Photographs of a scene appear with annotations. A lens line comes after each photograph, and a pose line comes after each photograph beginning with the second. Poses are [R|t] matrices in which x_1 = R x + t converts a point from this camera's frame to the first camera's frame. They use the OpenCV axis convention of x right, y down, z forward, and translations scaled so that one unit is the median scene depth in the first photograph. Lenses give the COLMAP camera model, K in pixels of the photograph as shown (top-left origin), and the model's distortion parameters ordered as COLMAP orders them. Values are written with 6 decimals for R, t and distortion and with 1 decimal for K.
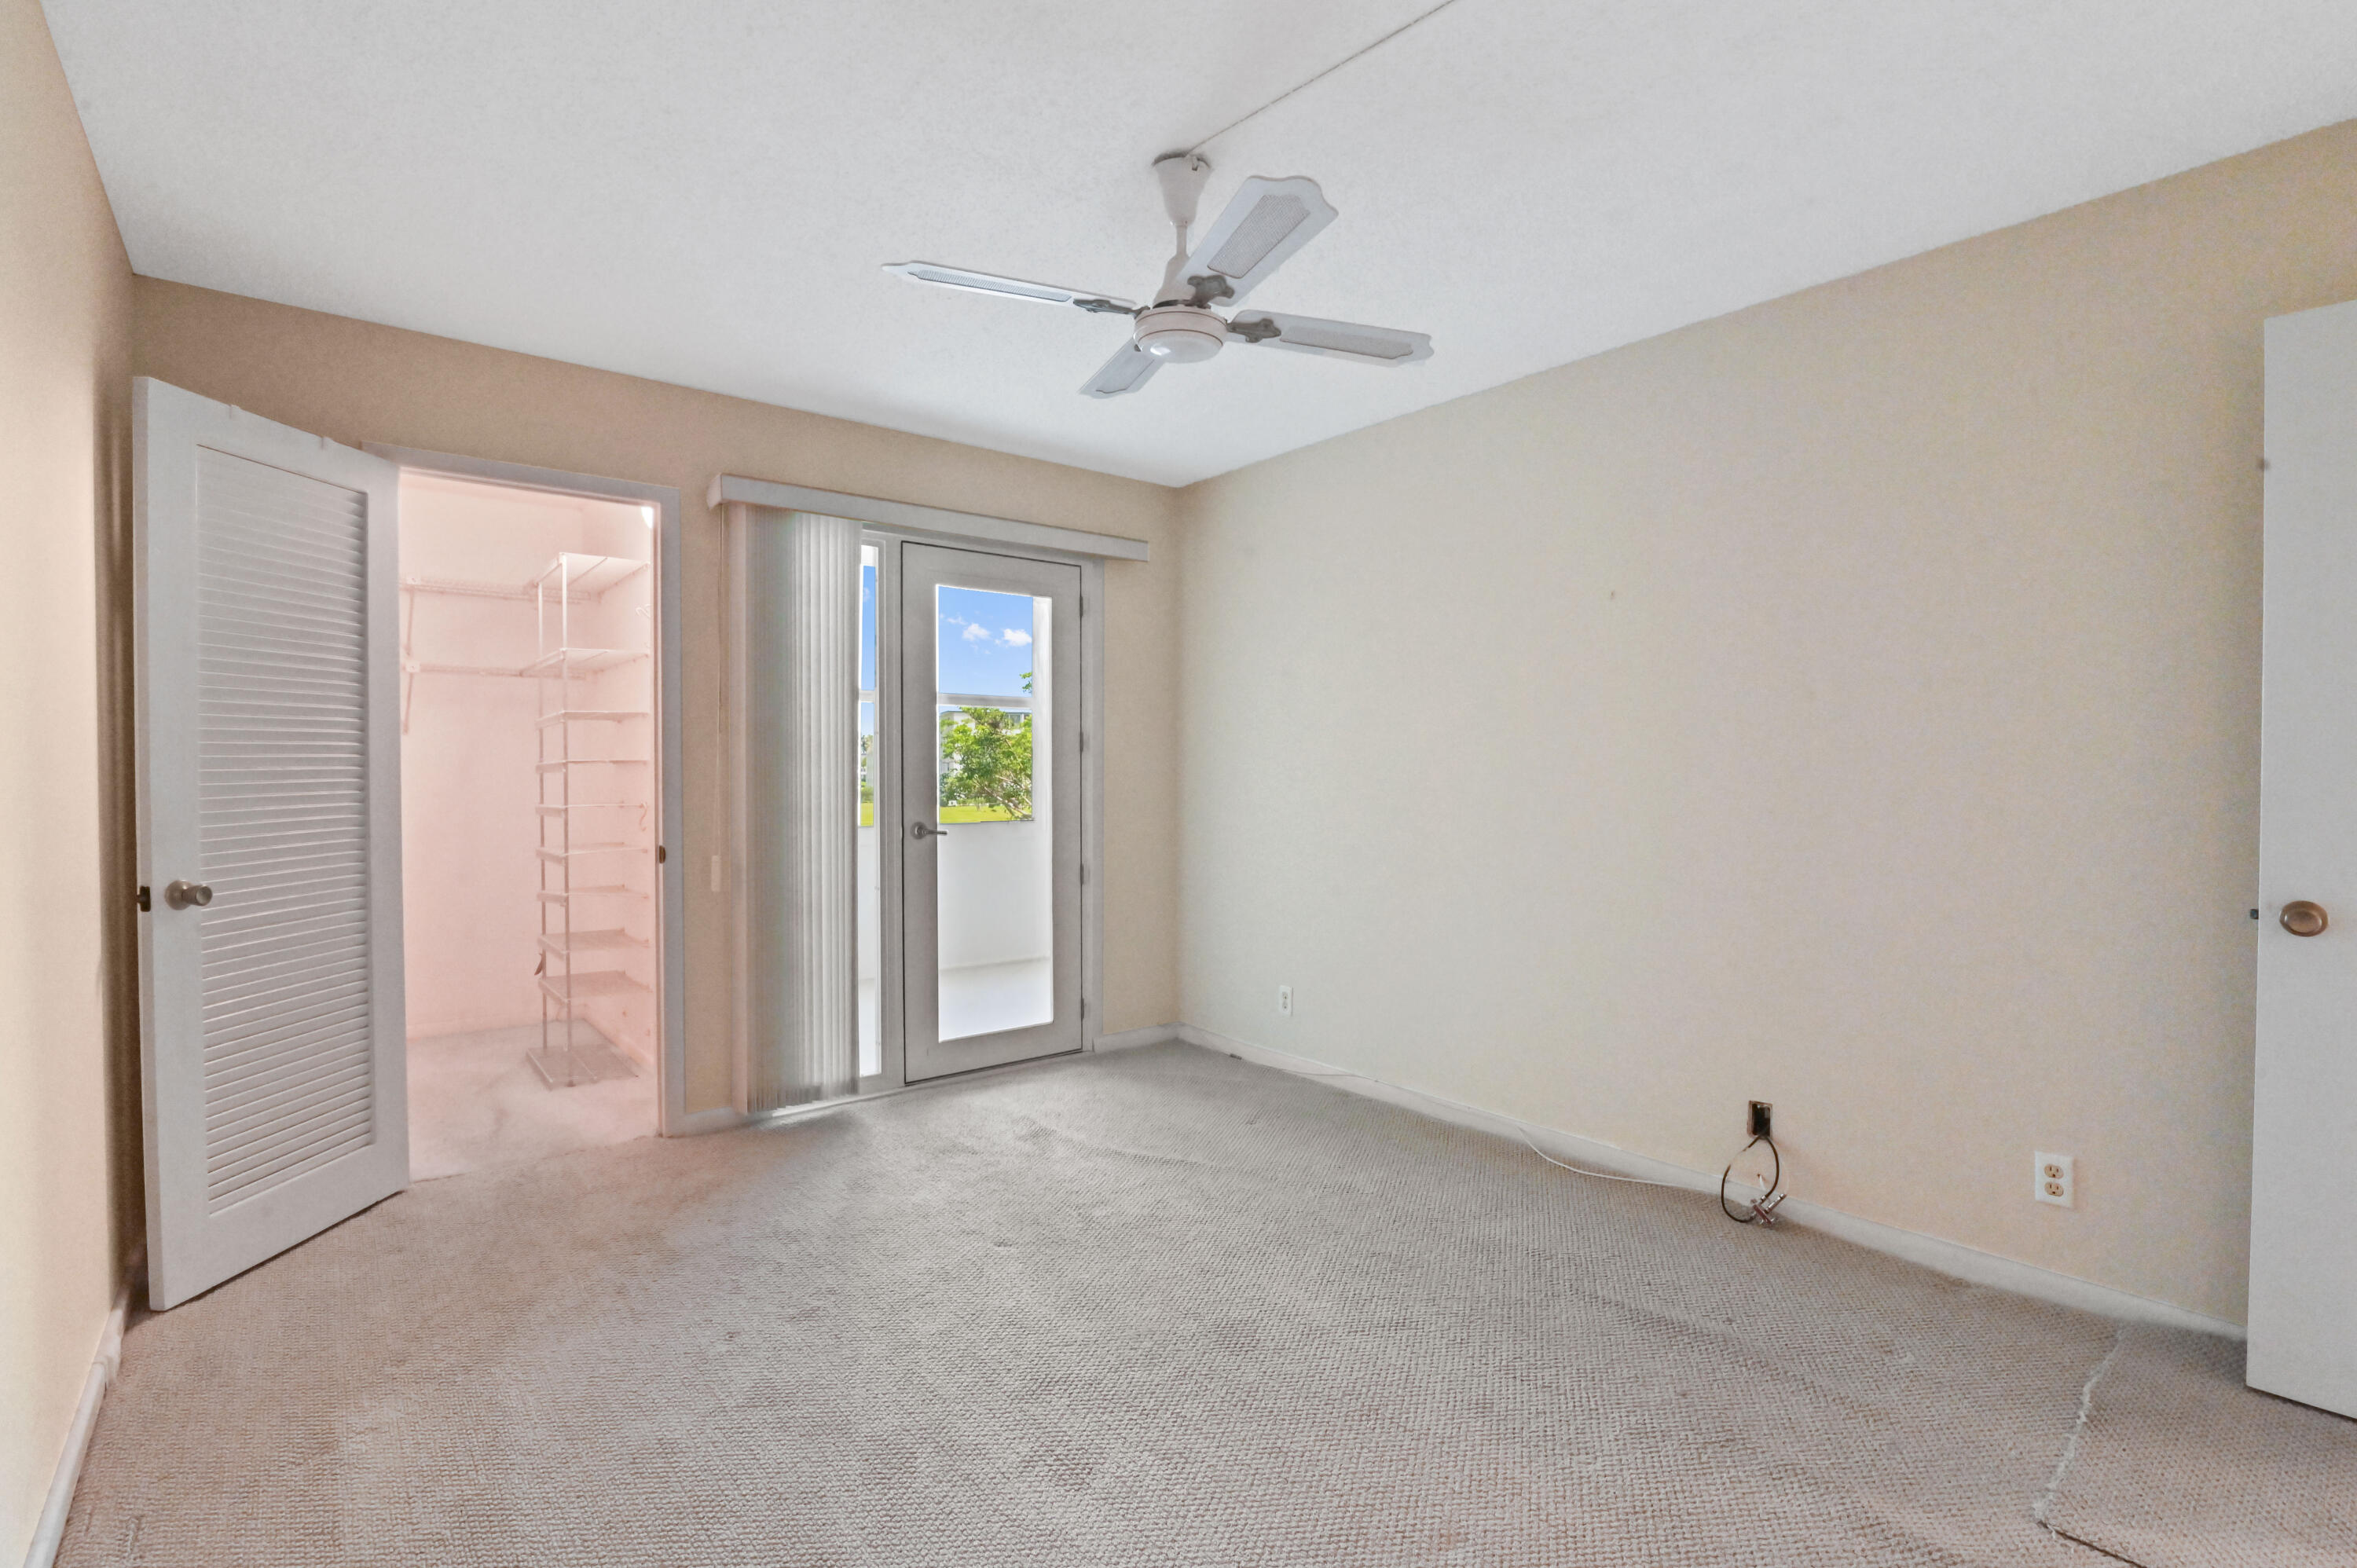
lens RADIAL K [[1094.1, 0, 1178.5], [0, 1094.1, 784.0], [0, 0, 1]] dist [-0.003885, -0.000618]
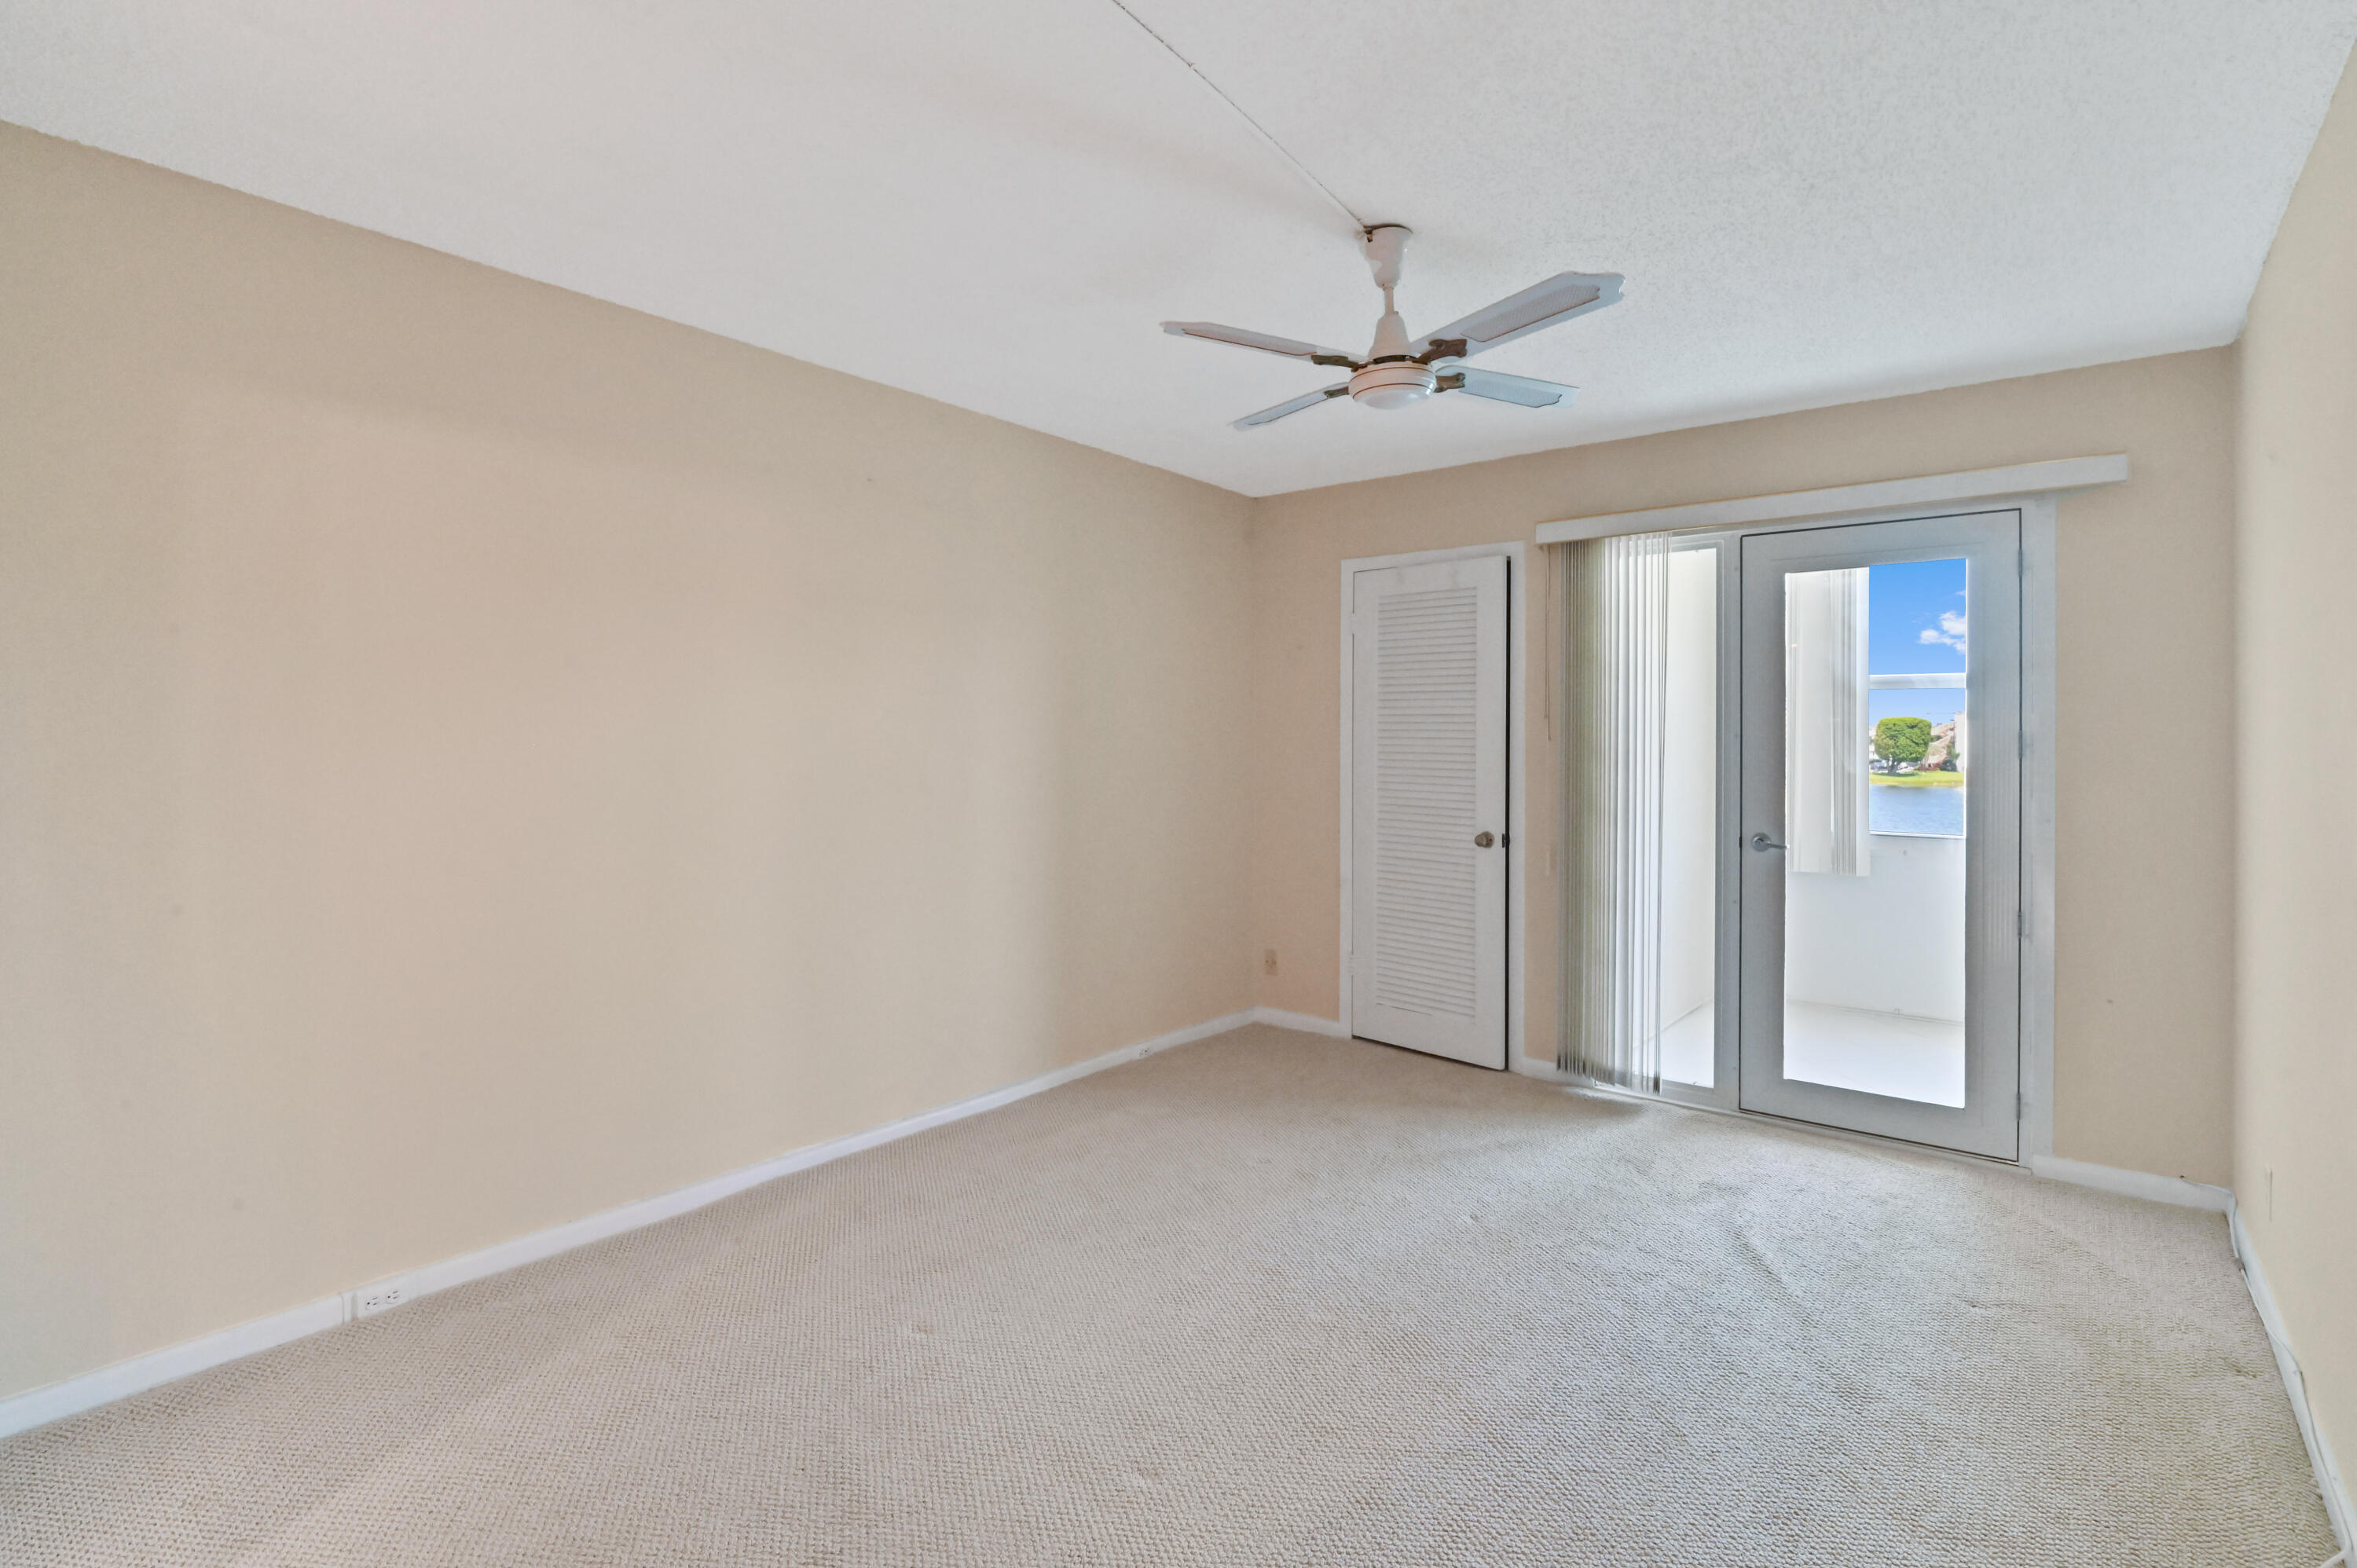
lens RADIAL K [[1118.0, 0, 1224.9], [0, 1118.0, 747.5], [0, 0, 1]] dist [-0.000617, 0.000057]
pose [[0.228929, 0.001450, -0.973442, 0.588137], [-0.026869, 0.999627, -0.004830, -0.020960], [0.973072, 0.027261, 0.228882, 0.340557]]
